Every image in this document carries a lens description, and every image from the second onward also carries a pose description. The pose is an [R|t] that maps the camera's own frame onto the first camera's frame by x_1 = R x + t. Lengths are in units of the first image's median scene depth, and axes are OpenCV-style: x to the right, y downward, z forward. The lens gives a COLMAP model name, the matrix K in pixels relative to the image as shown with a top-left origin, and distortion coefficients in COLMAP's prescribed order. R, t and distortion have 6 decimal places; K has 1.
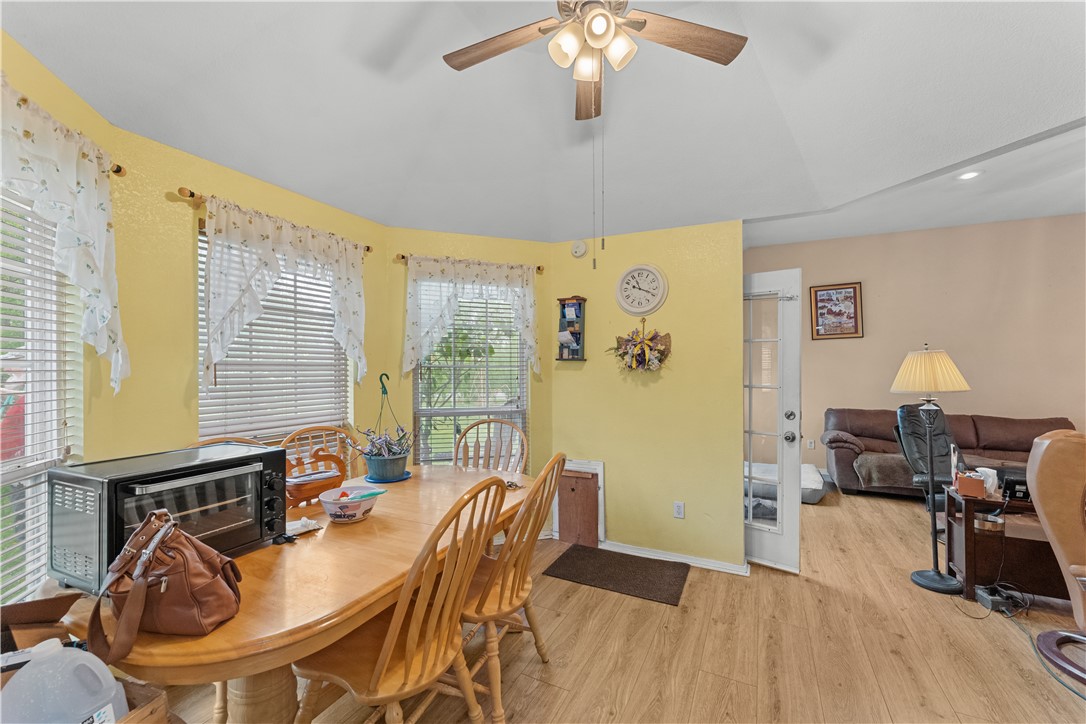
lens RADIAL K [[440.2, 0, 540.0], [0, 440.2, 366.8], [0, 0, 1]] dist [0.002420, -0.000739]
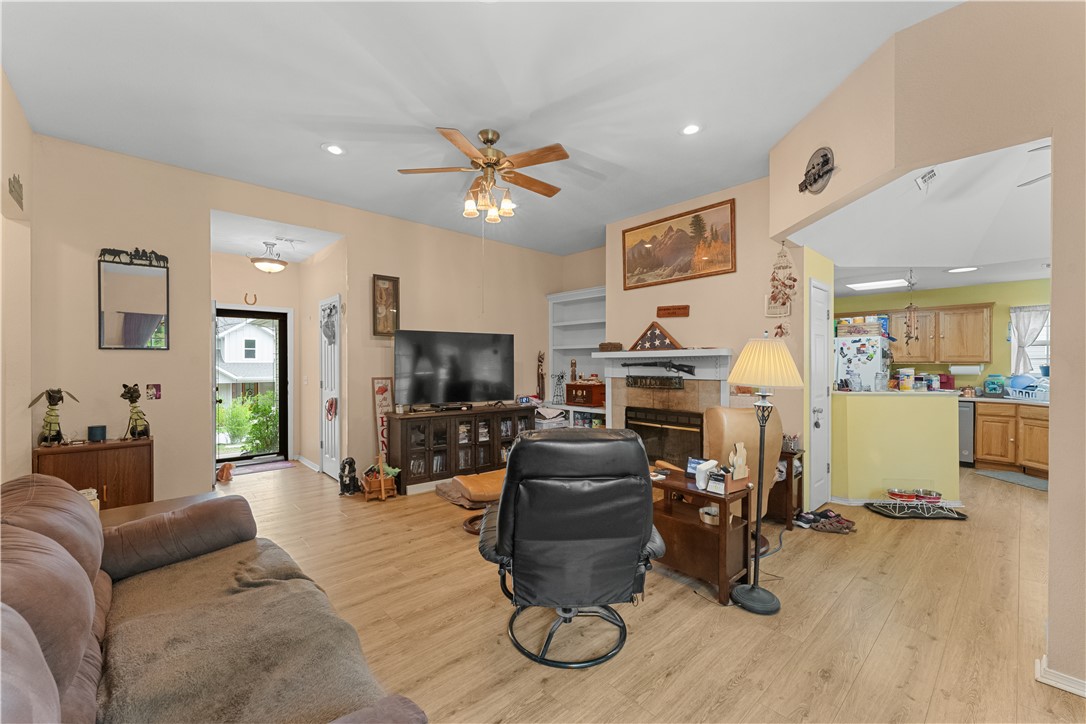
lens RADIAL K [[440.2, 0, 535.9], [0, 440.2, 364.7], [0, 0, 1]] dist [0.002420, -0.000739]
pose [[-0.933907, -0.006329, 0.357460, 0.800596], [-0.006618, 0.999978, 0.000413, 0.011962], [-0.357454, -0.001980, -0.933929, 1.601878]]
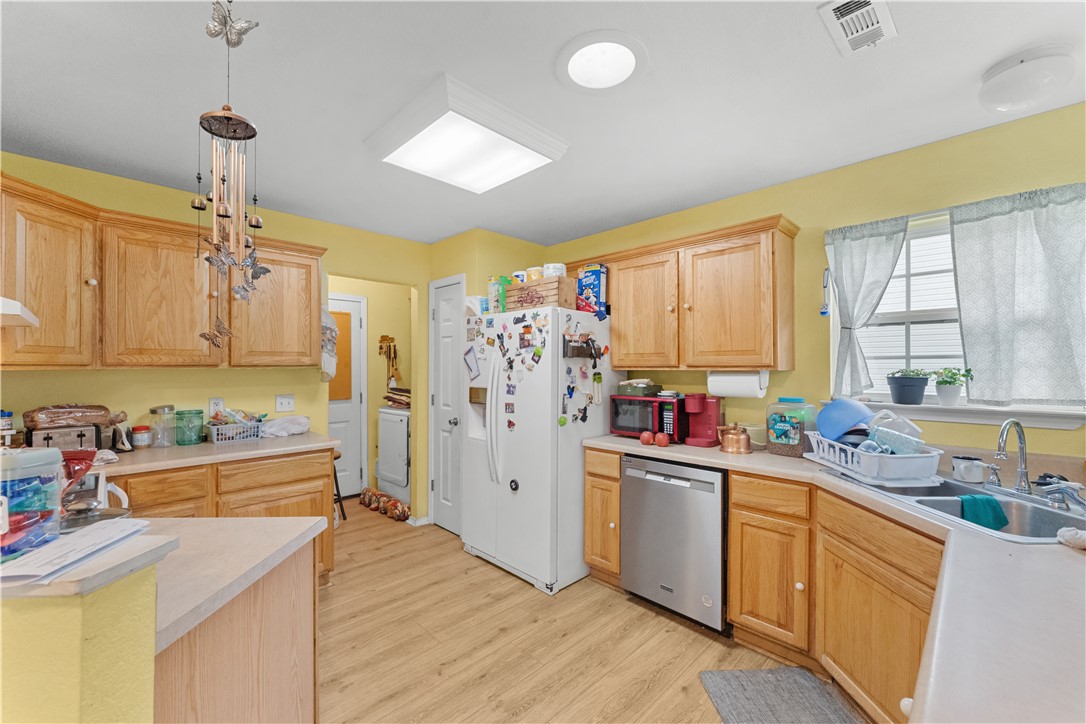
lens RADIAL K [[440.2, 0, 539.7], [0, 440.2, 361.0], [0, 0, 1]] dist [0.002420, -0.000739]
pose [[-0.947554, 0.002287, 0.319587, -0.069746], [-0.003772, 0.999825, -0.018337, -0.002557], [-0.319573, -0.018581, -0.947379, 0.197711]]
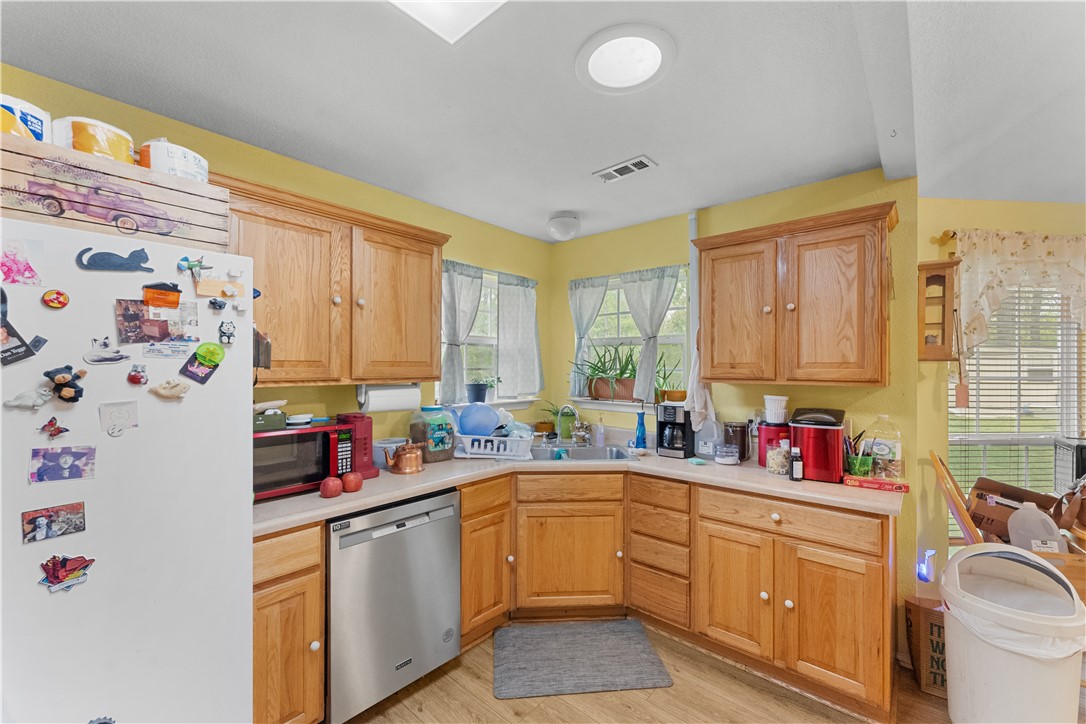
lens RADIAL K [[440.2, 0, 544.4], [0, 440.2, 365.9], [0, 0, 1]] dist [0.002420, -0.000739]
pose [[-0.247715, -0.005799, -0.968816, 0.429655], [0.002342, 0.999976, -0.006584, -0.021653], [0.968830, -0.003900, -0.247696, -0.208190]]
